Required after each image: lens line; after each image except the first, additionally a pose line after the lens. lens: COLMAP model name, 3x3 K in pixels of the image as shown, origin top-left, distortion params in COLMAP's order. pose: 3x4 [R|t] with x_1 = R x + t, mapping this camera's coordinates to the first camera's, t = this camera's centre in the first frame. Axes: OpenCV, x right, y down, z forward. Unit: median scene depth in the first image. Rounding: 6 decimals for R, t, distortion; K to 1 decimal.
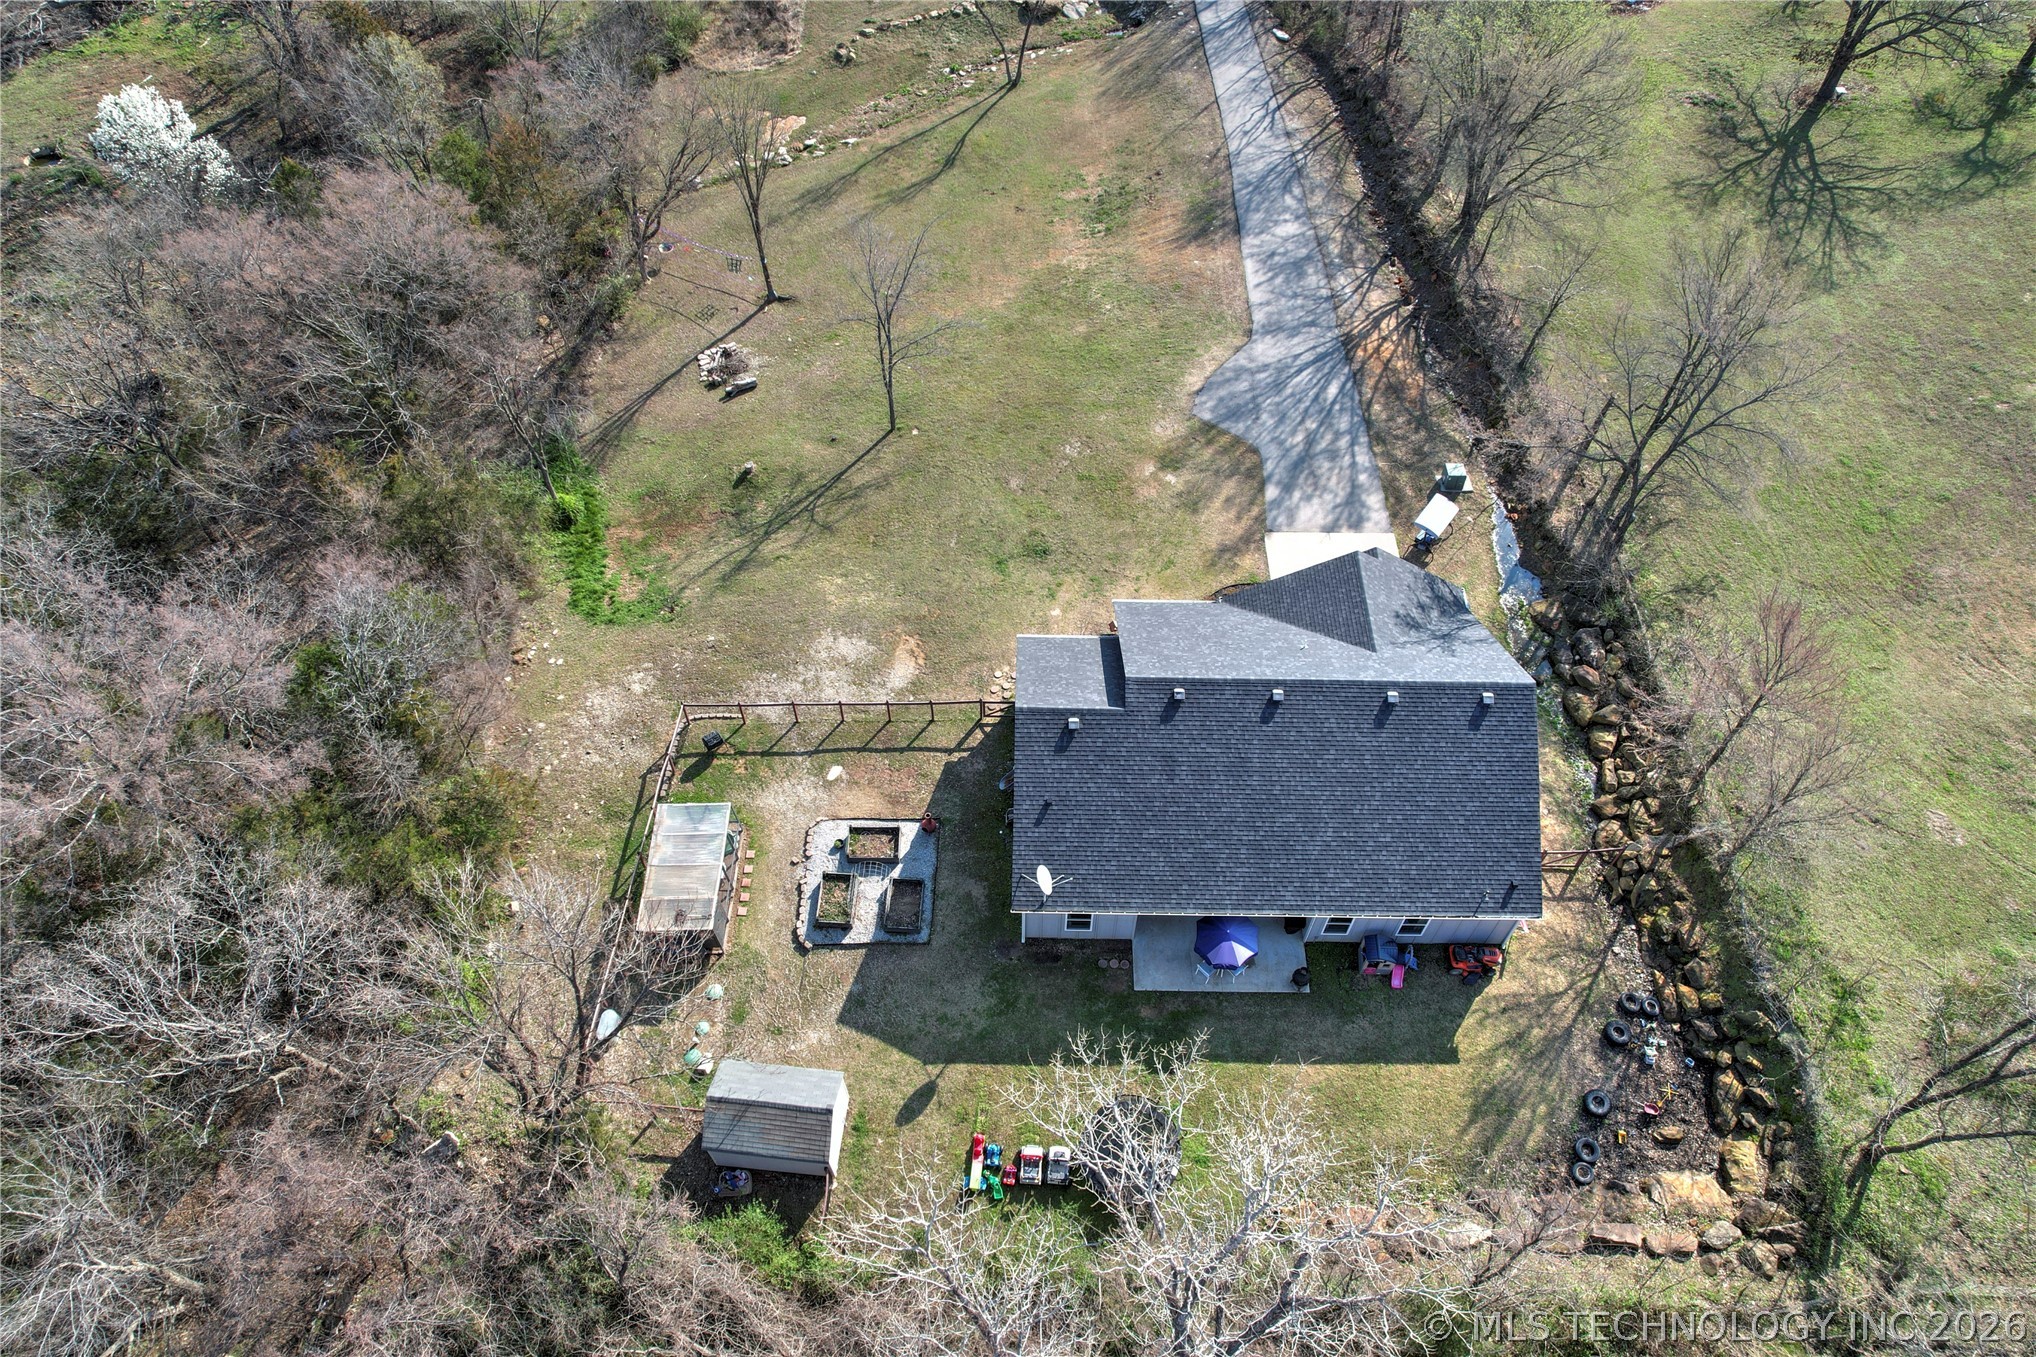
lens RADIAL K [[1302.6, 0, 1018.6], [0, 1302.6, 669.0], [0, 0, 1]] dist [-0.058564, 0.047362]
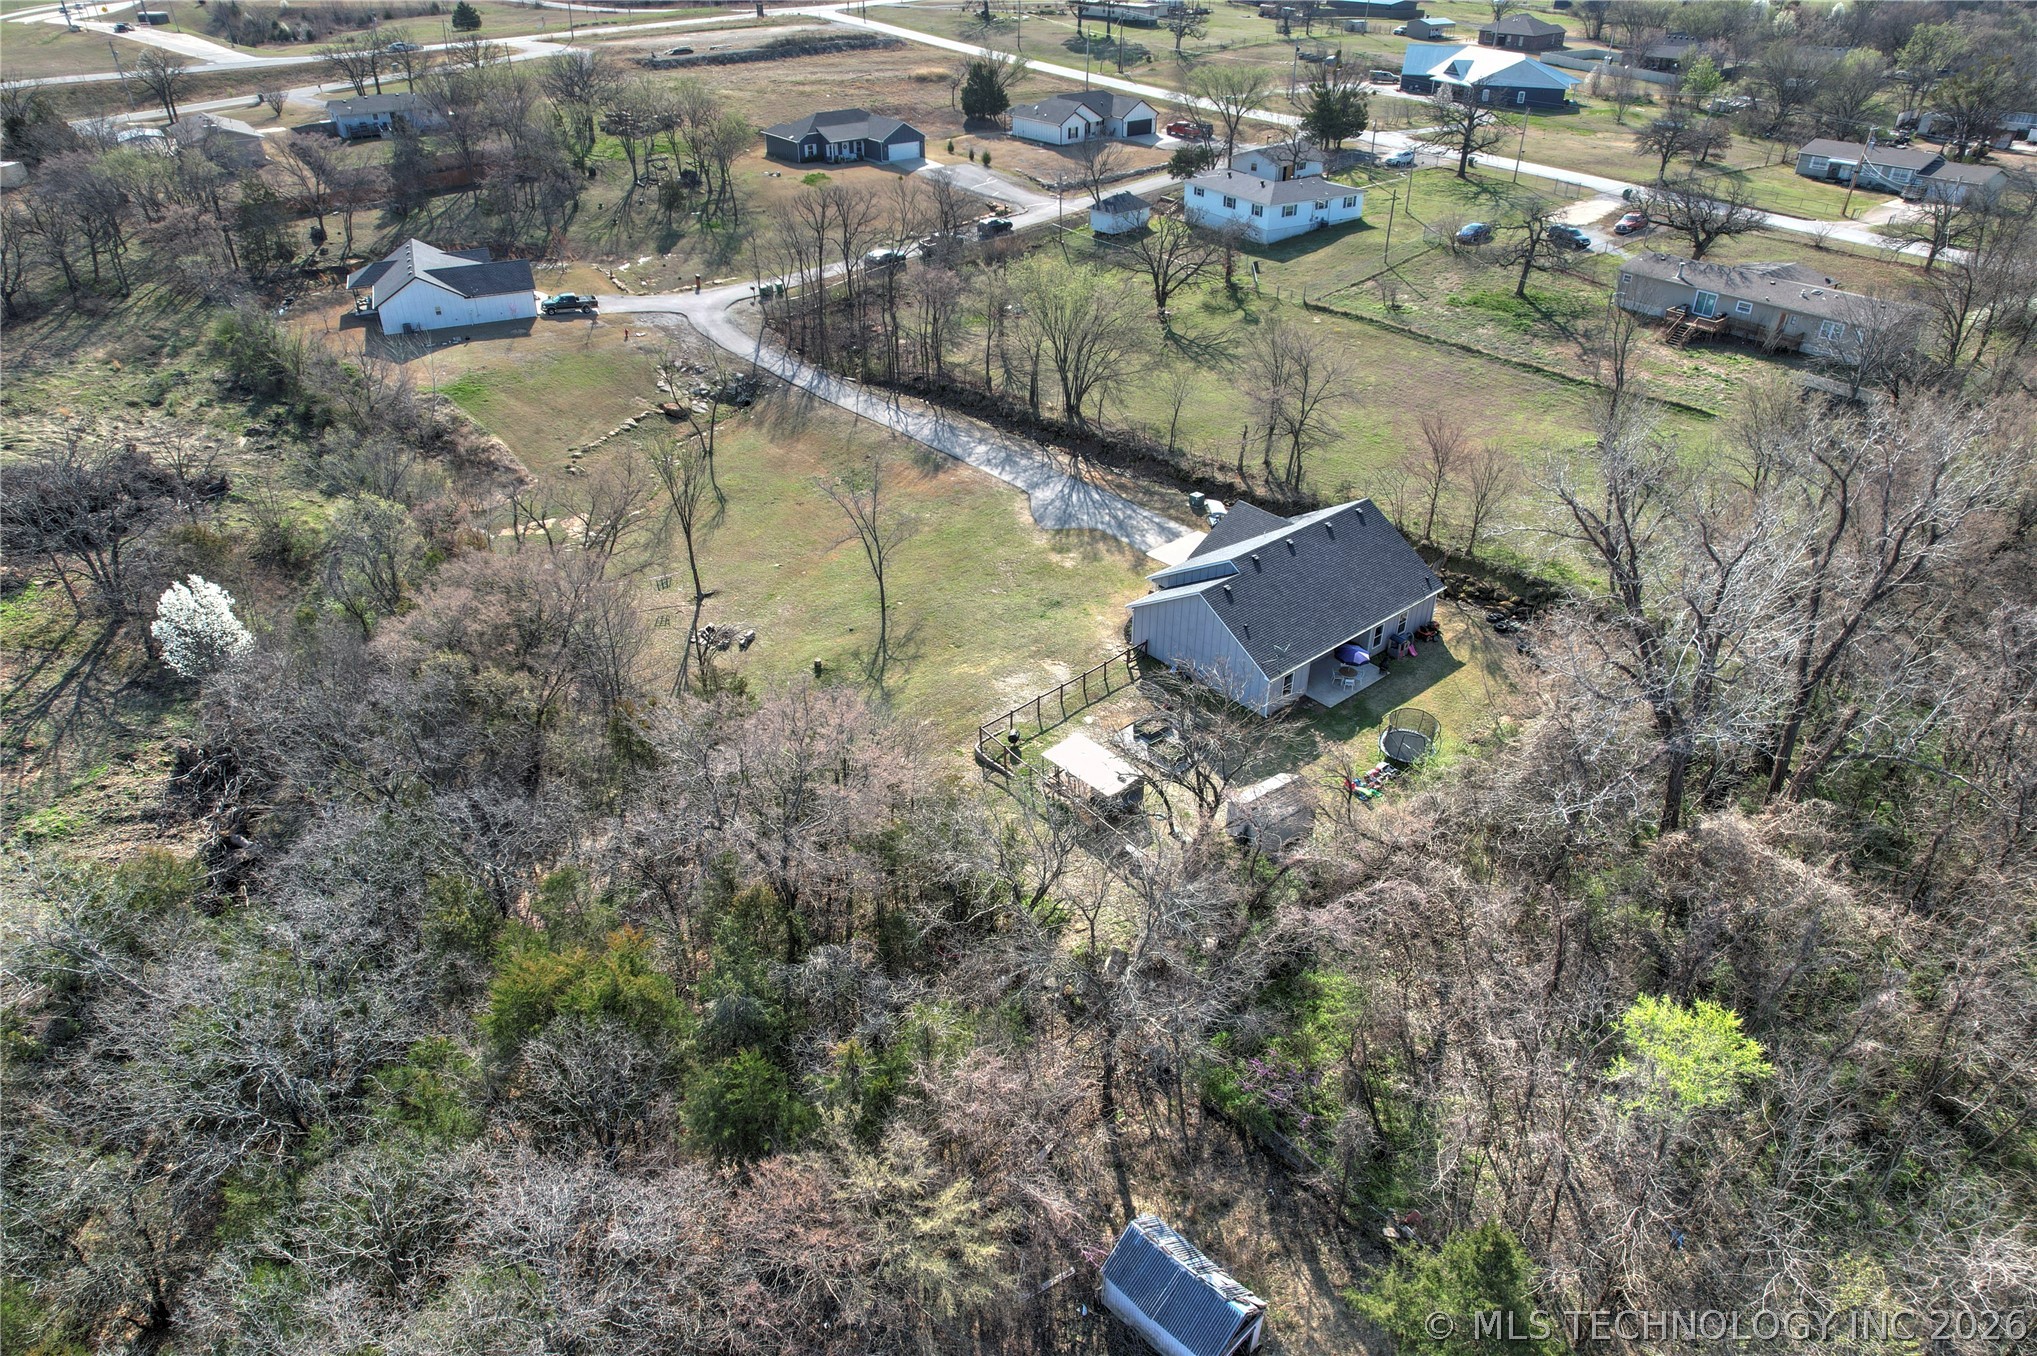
lens RADIAL K [[1303.2, 0, 1018.3], [0, 1303.2, 682.0], [0, 0, 1]] dist [-0.058564, 0.047362]
pose [[0.748162, -0.354875, 0.560641, -0.848998], [0.528930, 0.829136, -0.181017, 0.226589], [-0.400609, 0.431970, 0.808031, -0.176168]]
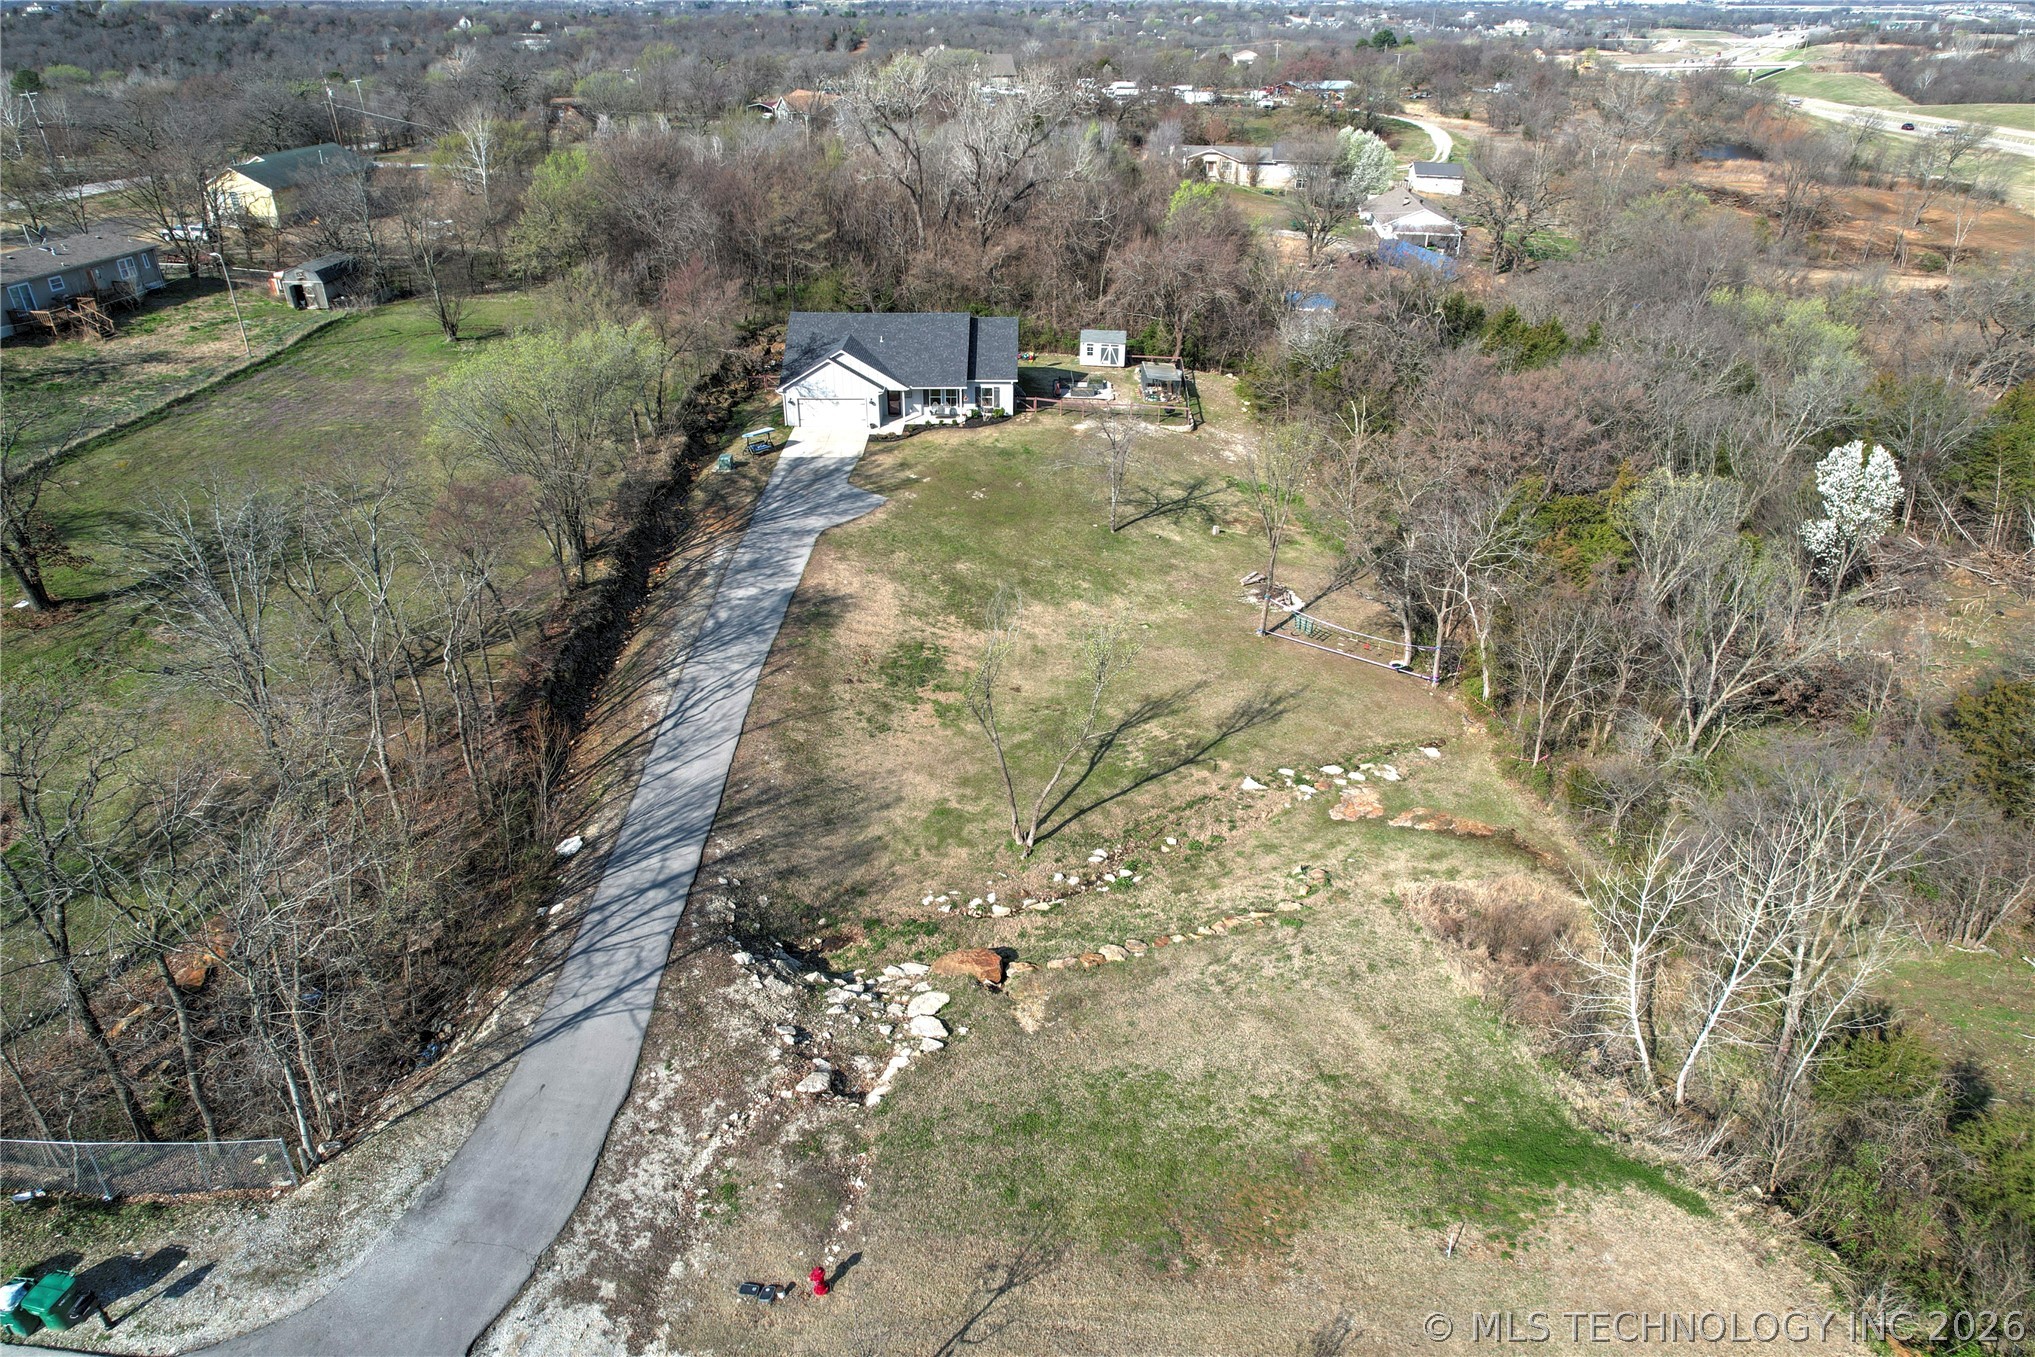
lens RADIAL K [[1301.9, 0, 1014.4], [0, 1301.9, 682.7], [0, 0, 1]] dist [-0.058564, 0.047362]
pose [[-0.999998, -0.001723, 0.000992, 0.000826], [0.000711, 0.156164, 0.987731, -1.530255], [-0.001856, 0.987730, -0.156163, 1.428528]]
